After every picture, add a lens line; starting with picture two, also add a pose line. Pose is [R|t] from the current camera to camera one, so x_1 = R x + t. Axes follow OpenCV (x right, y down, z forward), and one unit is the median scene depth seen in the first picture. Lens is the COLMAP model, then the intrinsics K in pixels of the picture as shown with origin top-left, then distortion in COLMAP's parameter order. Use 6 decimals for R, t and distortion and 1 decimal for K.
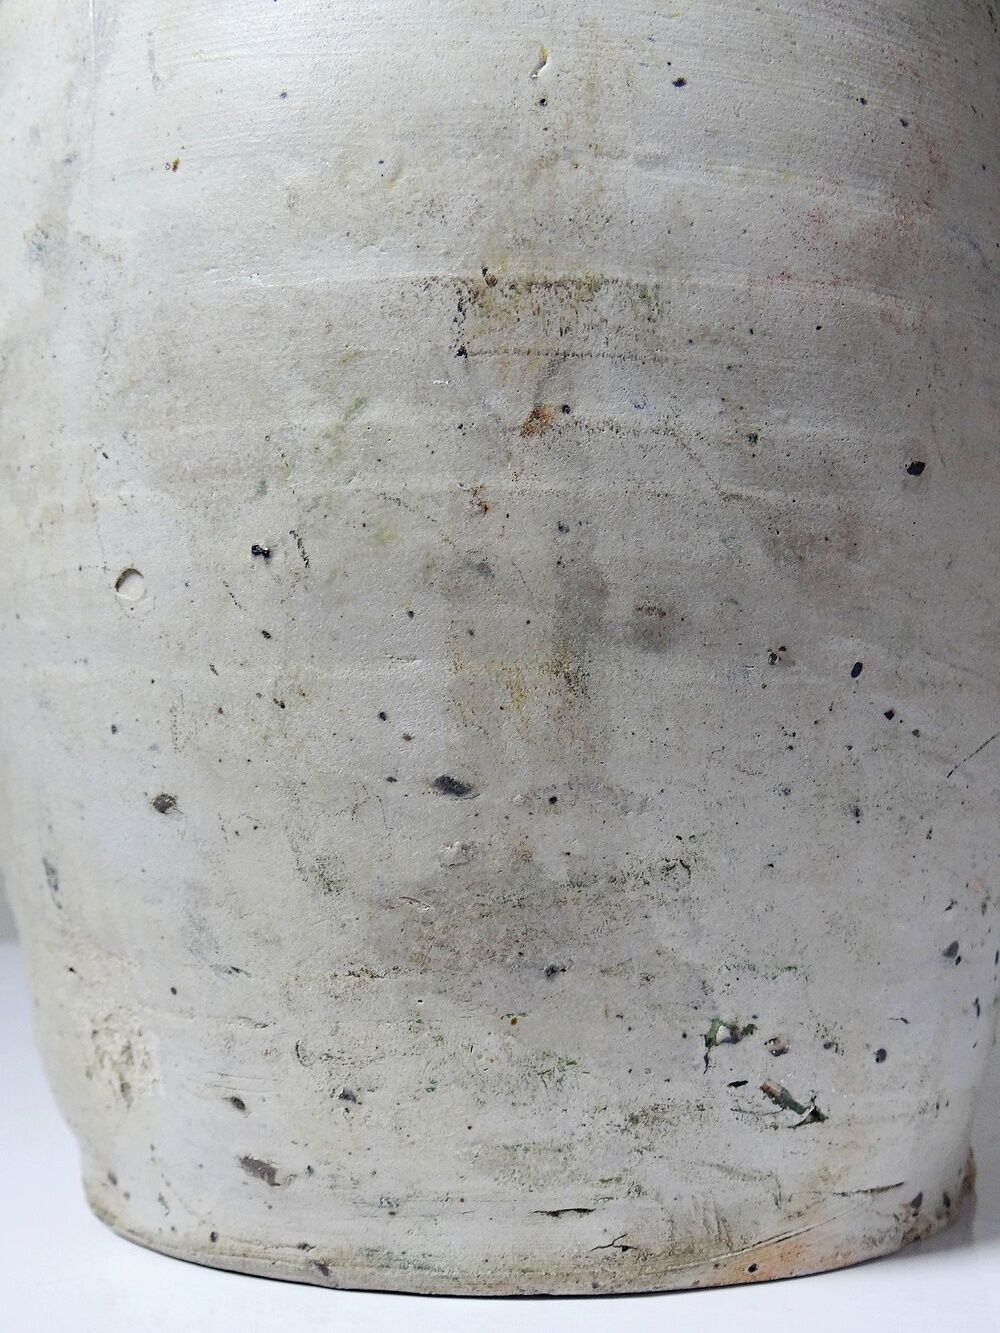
lens RADIAL K [[1528.6, 0, 500.0], [0, 1528.6, 666.5], [0, 0, 1]] dist [-0.000508, -0.048381]
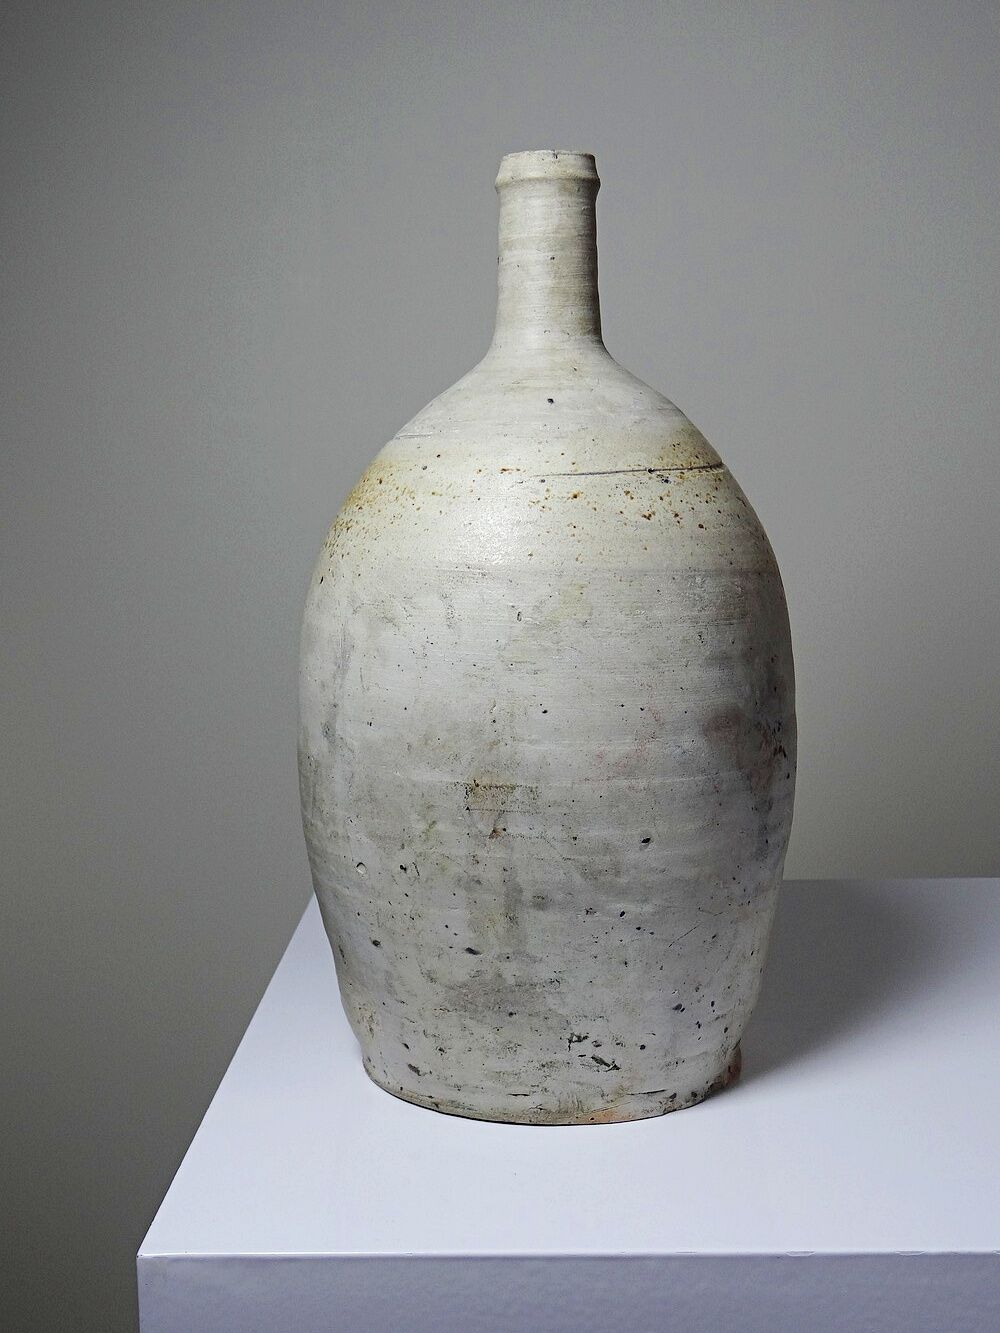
lens RADIAL K [[1528.6, 0, 500.0], [0, 1528.6, 666.5], [0, 0, 1]] dist [-0.000508, -0.048381]
pose [[0.971792, 0.022964, -0.234718, 0.650604], [0.020693, 0.983108, 0.181855, -0.923351], [0.234929, -0.181583, 0.954901, -1.532024]]
